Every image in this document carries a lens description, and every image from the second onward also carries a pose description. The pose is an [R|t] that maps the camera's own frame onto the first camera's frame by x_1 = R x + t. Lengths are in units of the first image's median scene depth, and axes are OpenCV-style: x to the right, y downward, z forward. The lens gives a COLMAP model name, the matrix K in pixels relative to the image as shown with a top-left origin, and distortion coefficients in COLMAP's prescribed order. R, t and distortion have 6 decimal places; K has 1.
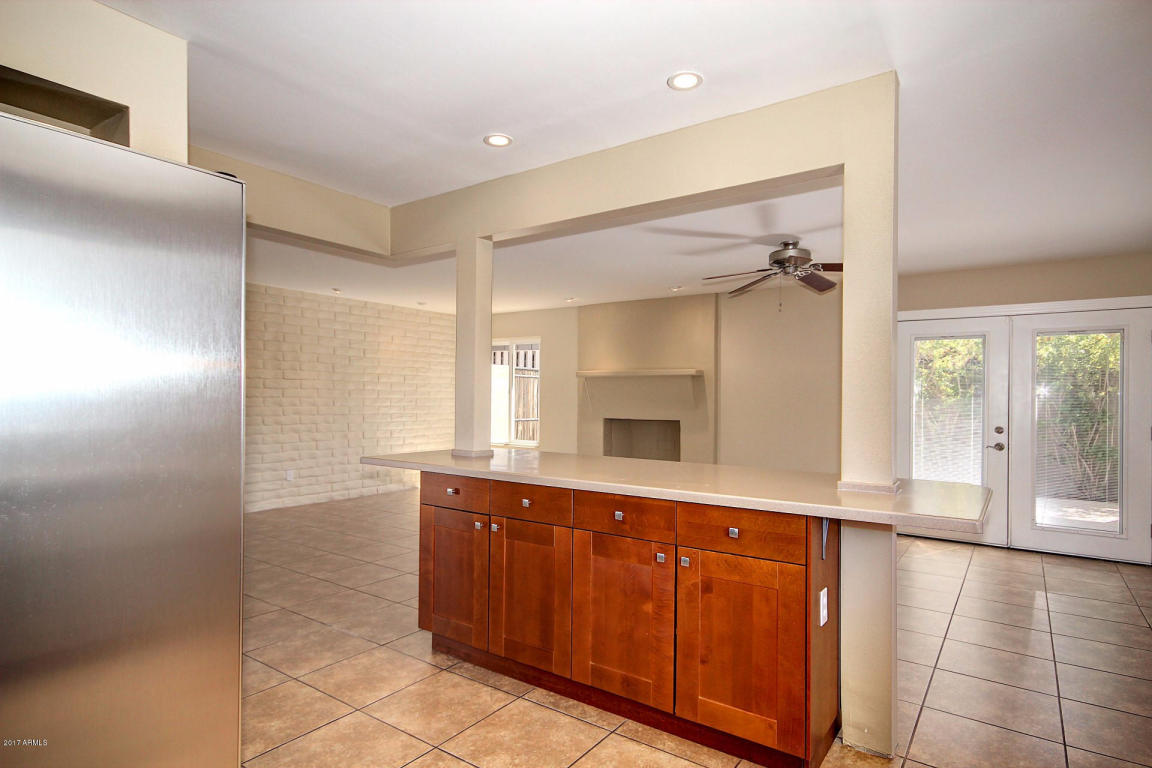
lens RADIAL K [[614.3, 0, 575.7], [0, 614.3, 399.0], [0, 0, 1]] dist [0.003061, 0.004200]
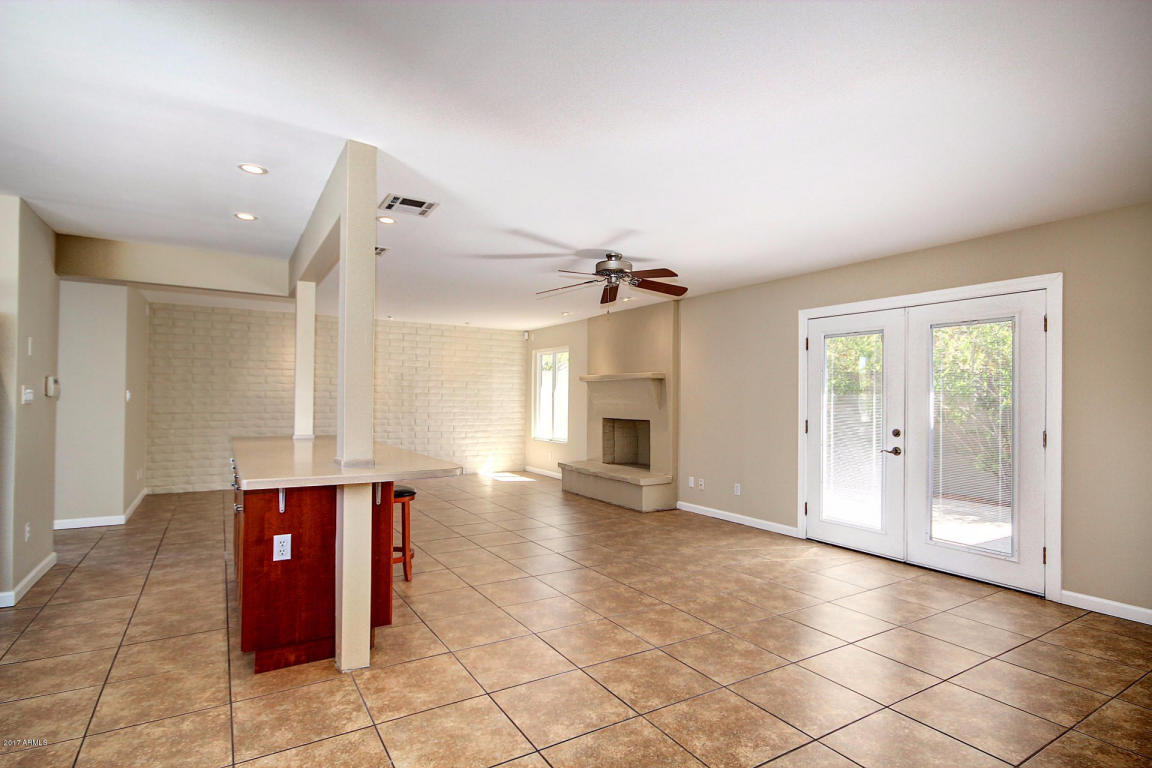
lens RADIAL K [[573.5, 0, 574.2], [0, 573.5, 395.5], [0, 0, 1]] dist [0.001236, 0.001042]
pose [[0.924424, -0.002523, -0.381357, 0.396827], [-0.003262, 0.999889, -0.014522, 0.006149], [0.381351, 0.014669, 0.924314, 0.020907]]
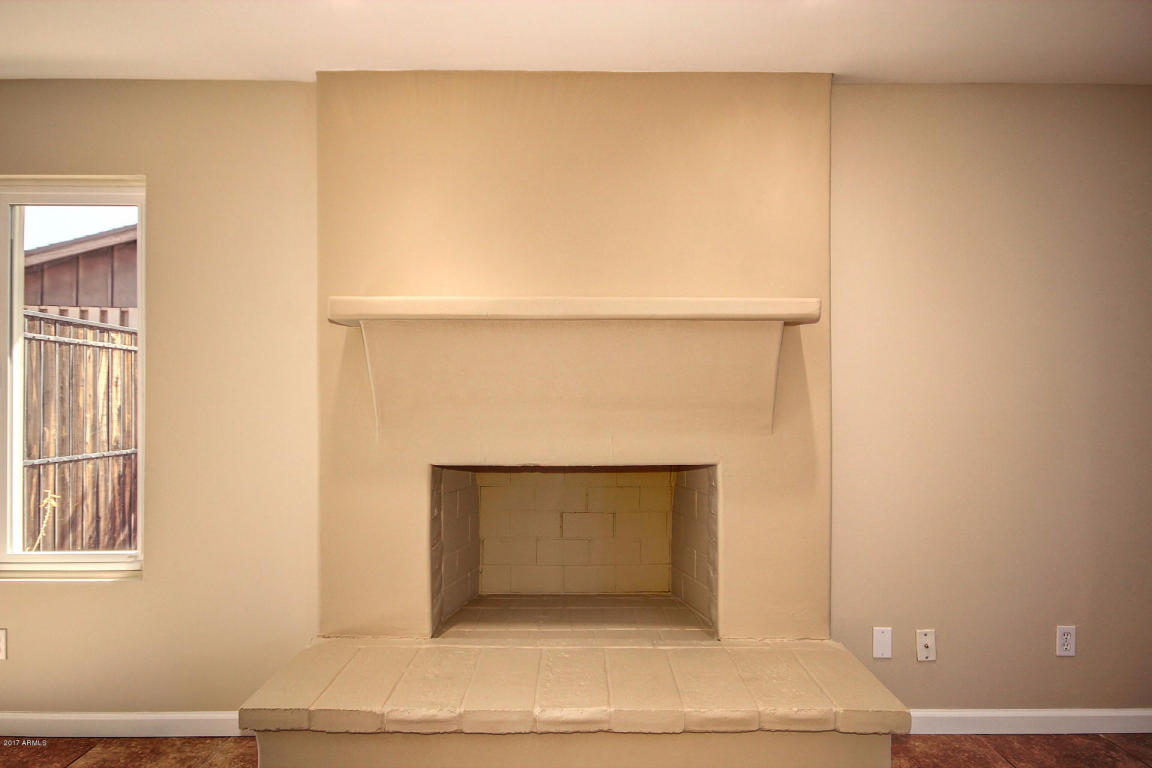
lens RADIAL K [[614.3, 0, 580.0], [0, 614.3, 384.5], [0, 0, 1]] dist [0.003061, 0.004200]
pose [[0.813671, -0.004747, 0.581307, -0.065128], [0.012663, 0.999874, -0.009560, -0.004416], [-0.581188, 0.015140, 0.813628, 0.720217]]
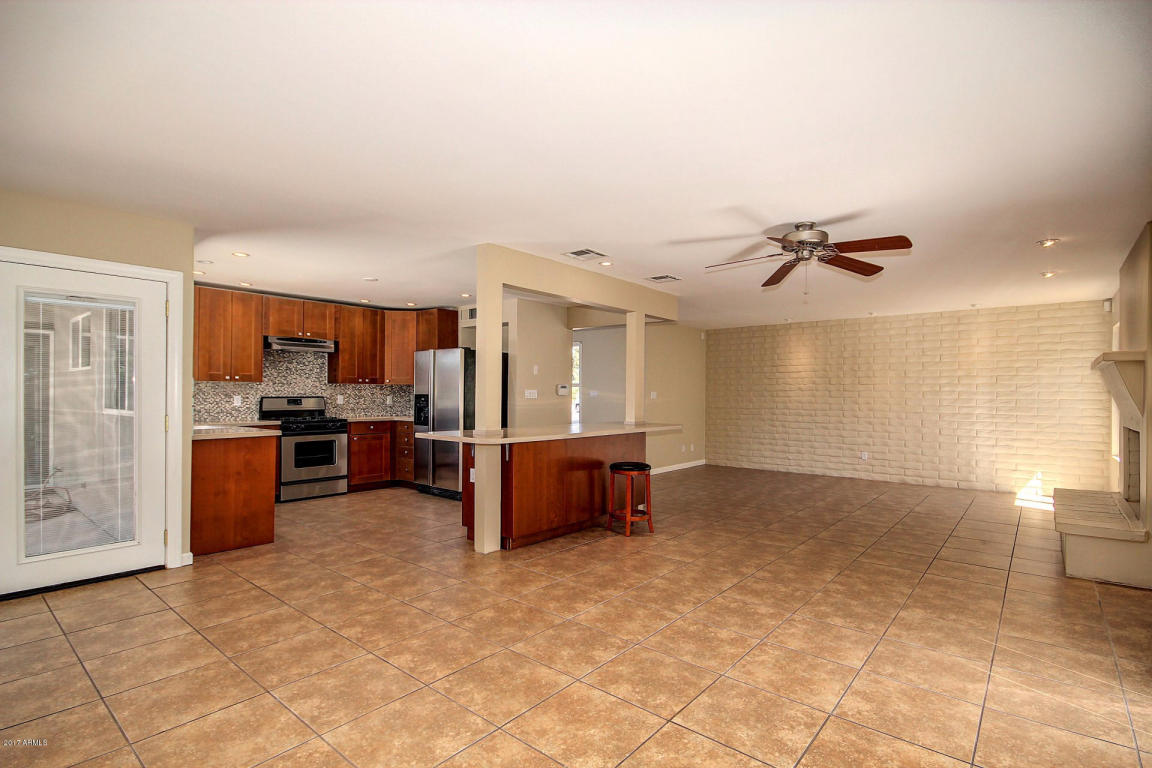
lens RADIAL K [[544.8, 0, 586.0], [0, 544.8, 397.9], [0, 0, 1]] dist [-0.006642, 0.000838]
pose [[-0.052067, -0.002322, -0.998641, 0.695394], [-0.011749, 0.999930, -0.001712, 0.006625], [0.998574, 0.011644, -0.052091, 0.423525]]
